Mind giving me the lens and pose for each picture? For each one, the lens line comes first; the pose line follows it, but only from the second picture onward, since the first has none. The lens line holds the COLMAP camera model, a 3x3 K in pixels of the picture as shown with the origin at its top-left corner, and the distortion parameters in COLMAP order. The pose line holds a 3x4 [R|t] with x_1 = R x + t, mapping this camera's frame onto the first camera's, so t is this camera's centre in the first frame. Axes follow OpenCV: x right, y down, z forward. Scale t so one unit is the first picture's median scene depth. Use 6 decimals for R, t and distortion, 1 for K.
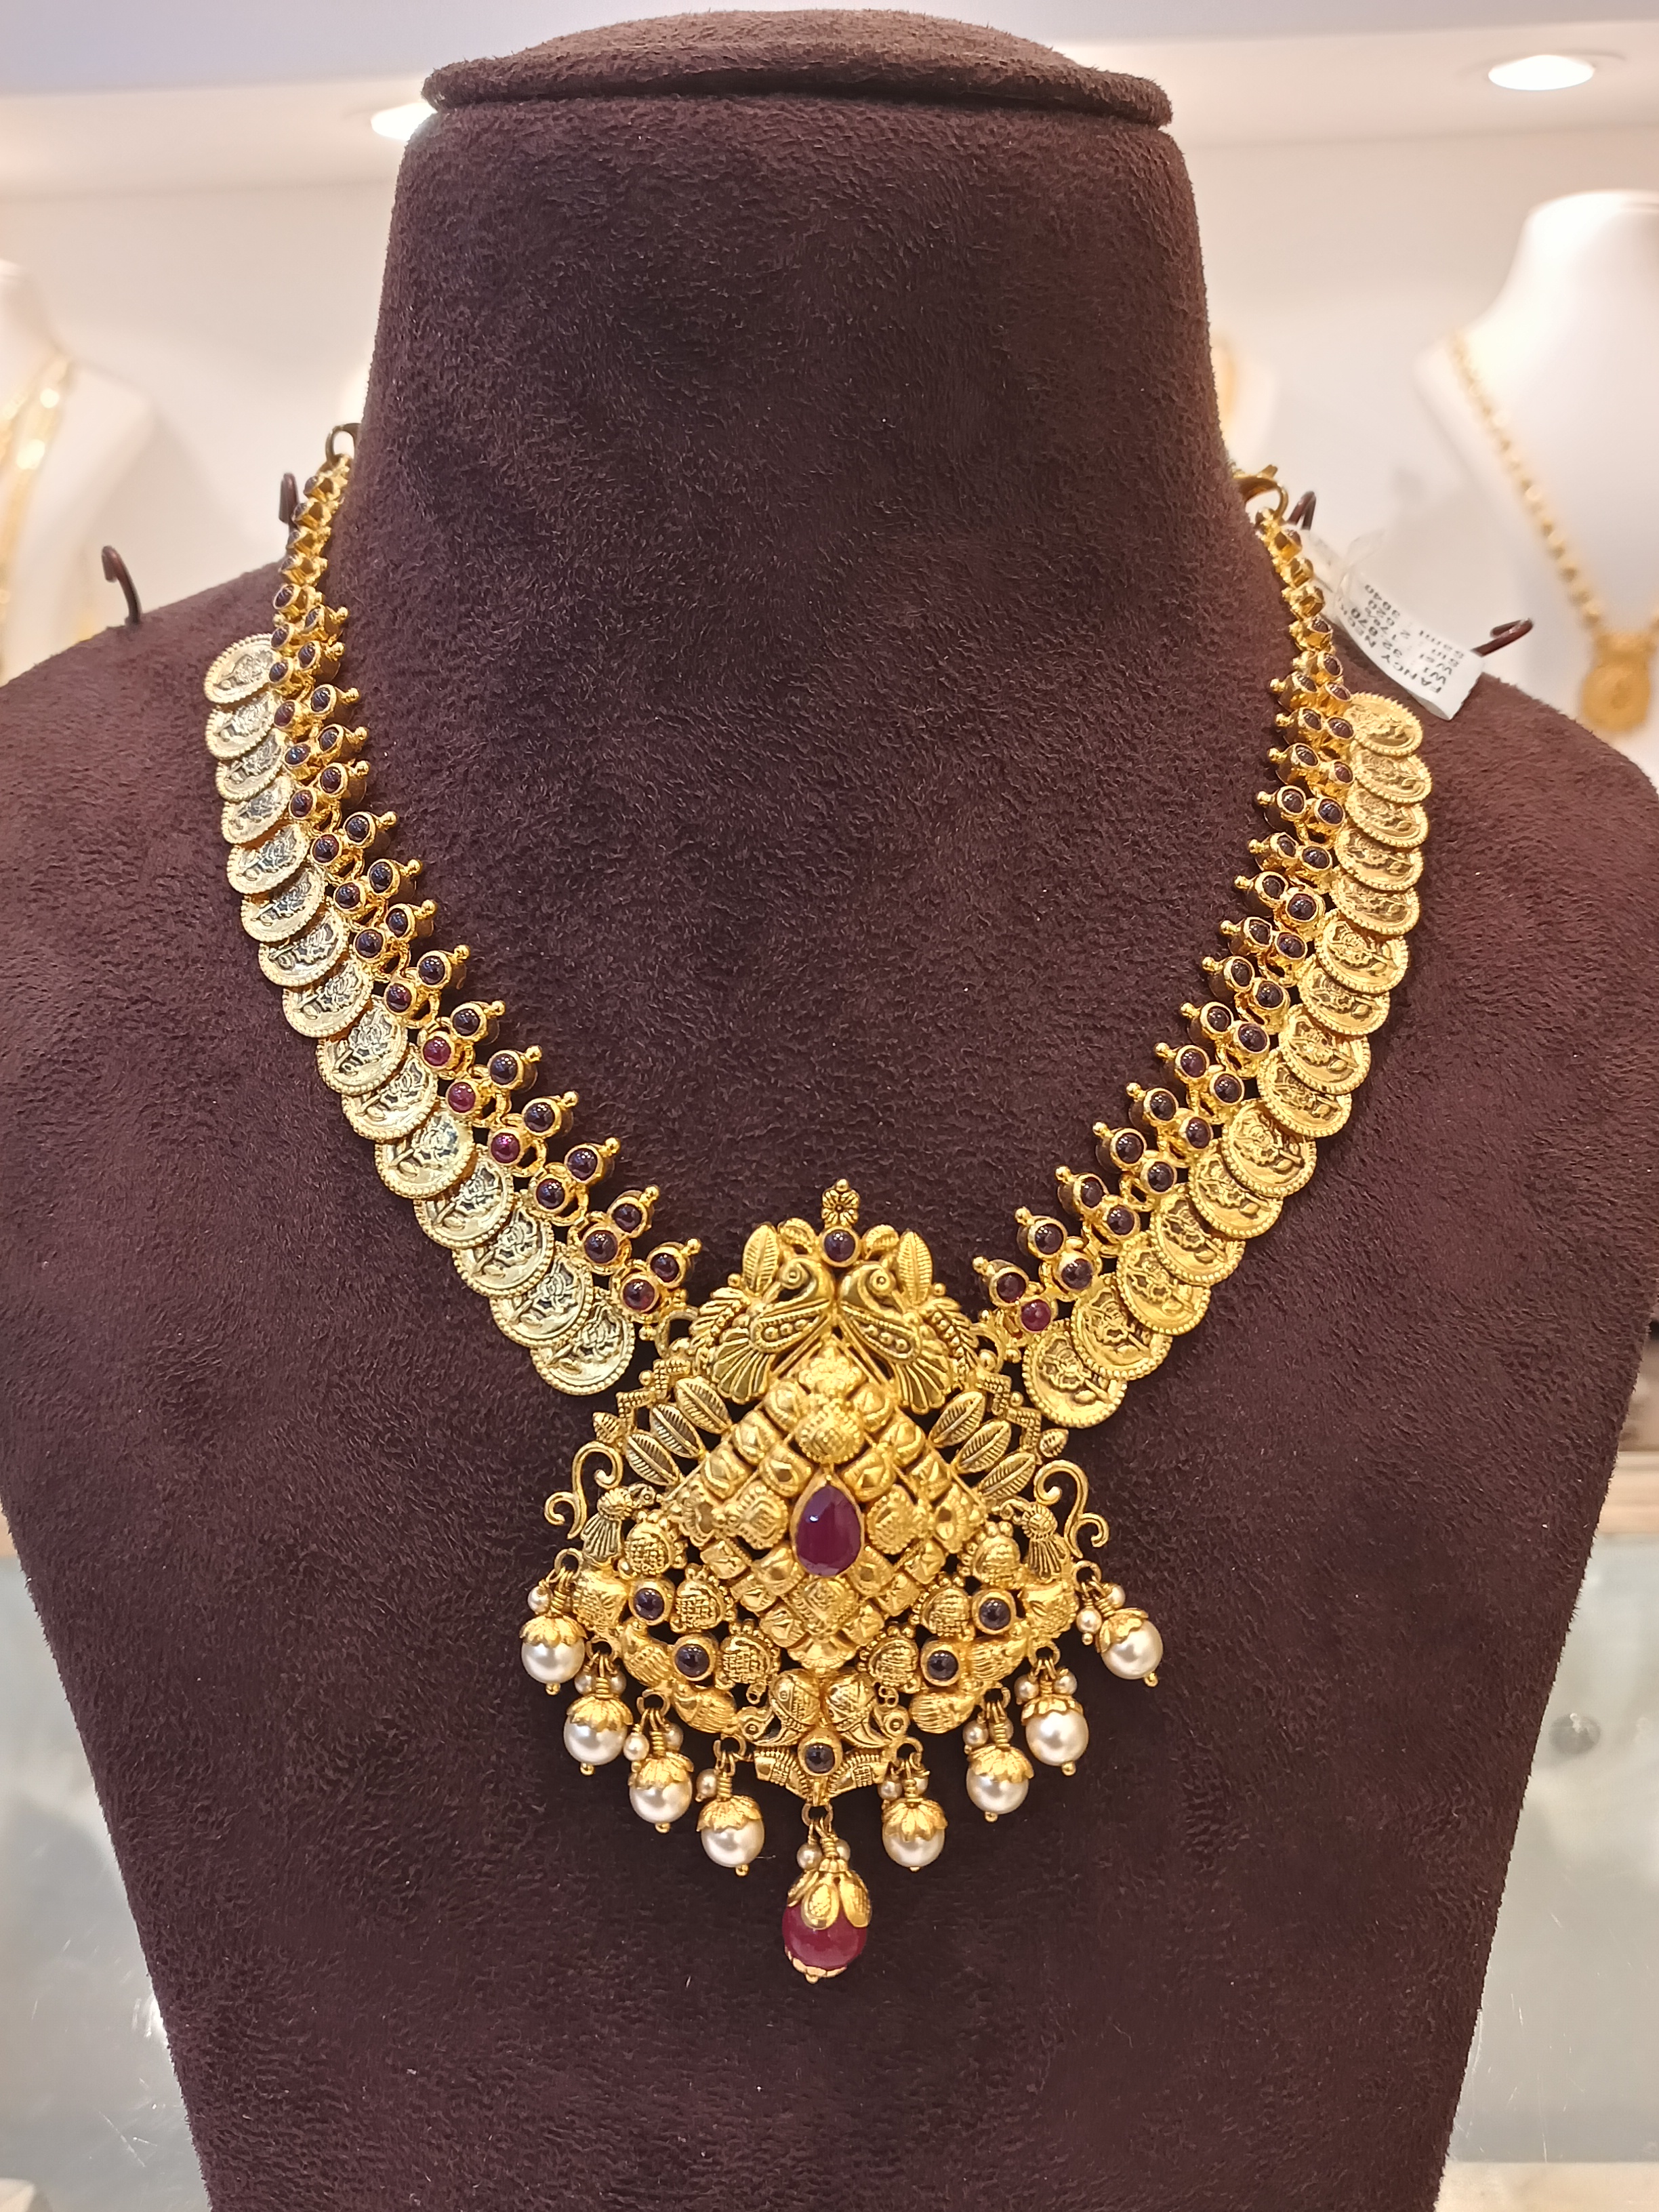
lens RADIAL K [[1798.4, 0, 843.8], [0, 1798.4, 1104.2], [0, 0, 1]] dist [-0.023614, -0.054691]
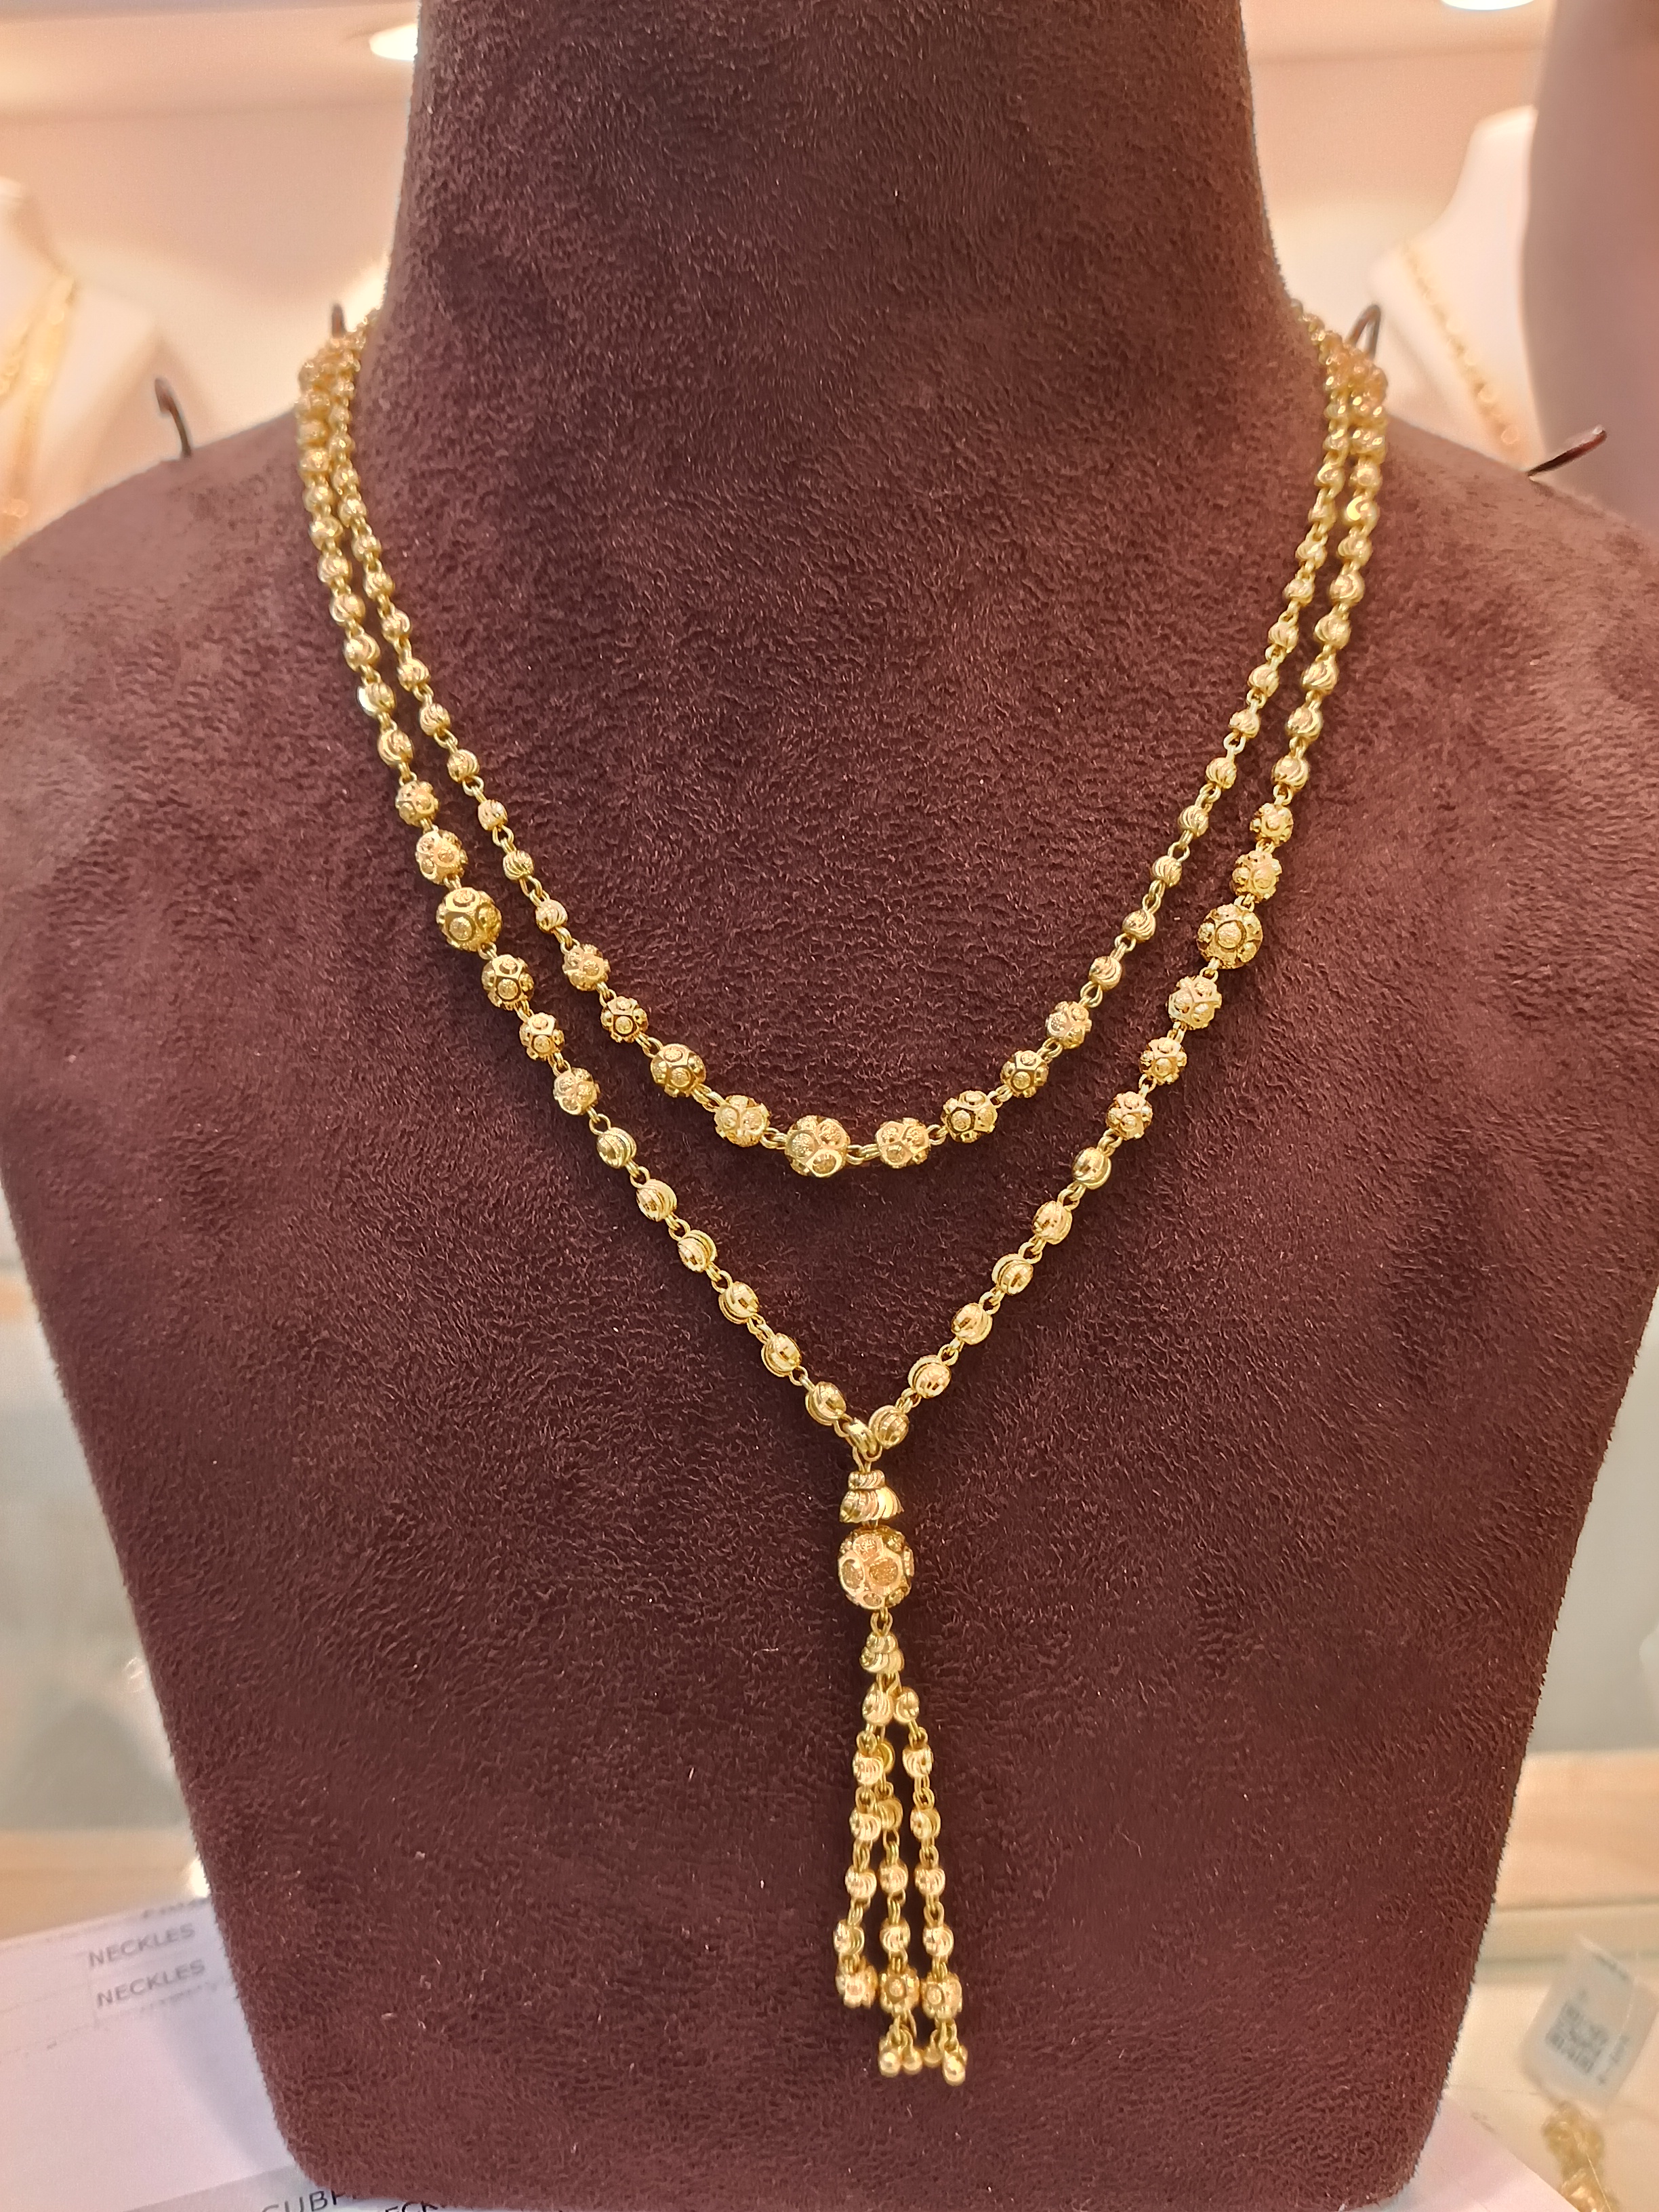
lens RADIAL K [[1798.4, 0, 862.3], [0, 1798.4, 1093.5], [0, 0, 1]] dist [-0.023614, -0.054691]
pose [[0.997795, 0.007401, -0.065964, 0.069798], [-0.005465, 0.999551, 0.029476, 0.078802], [0.066152, -0.029050, 0.997387, 0.015196]]
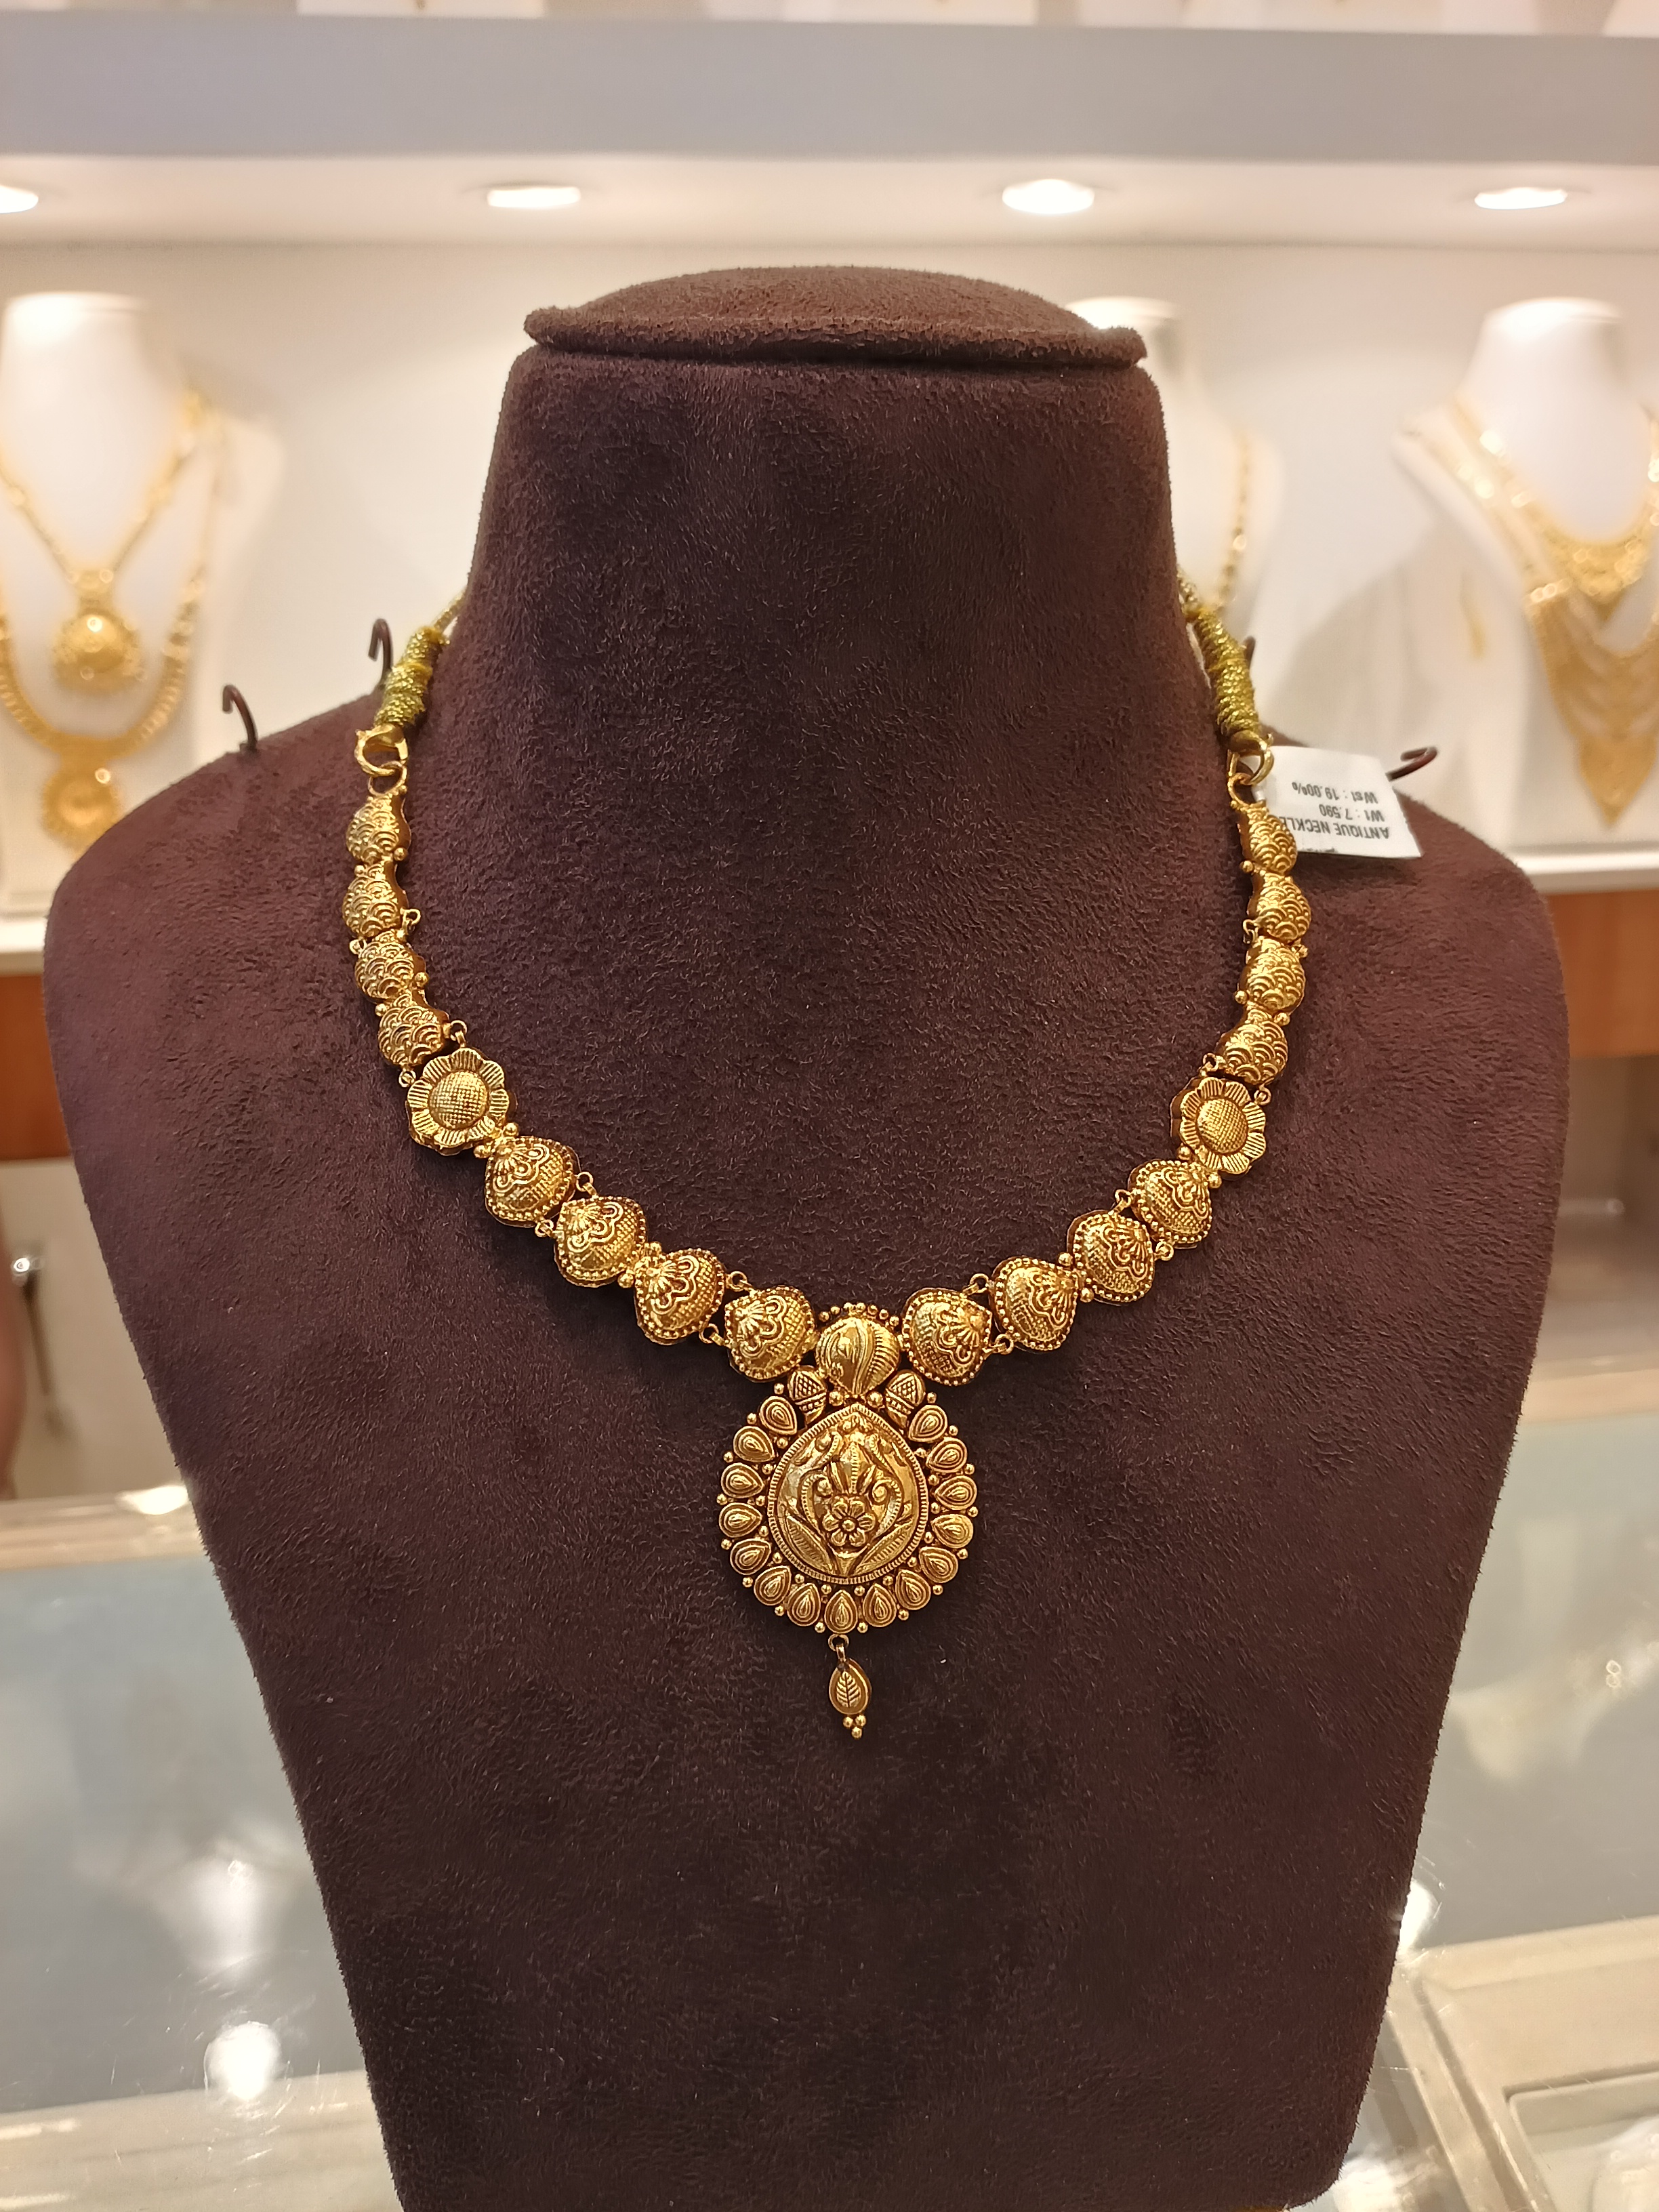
lens RADIAL K [[1798.4, 0, 834.4], [0, 1798.4, 1094.9], [0, 0, 1]] dist [-0.023614, -0.054691]
pose [[0.998933, -0.007942, 0.045492, -0.096559], [0.008298, 0.999936, -0.007636, -0.044230], [-0.045429, 0.008006, 0.998936, -0.233536]]
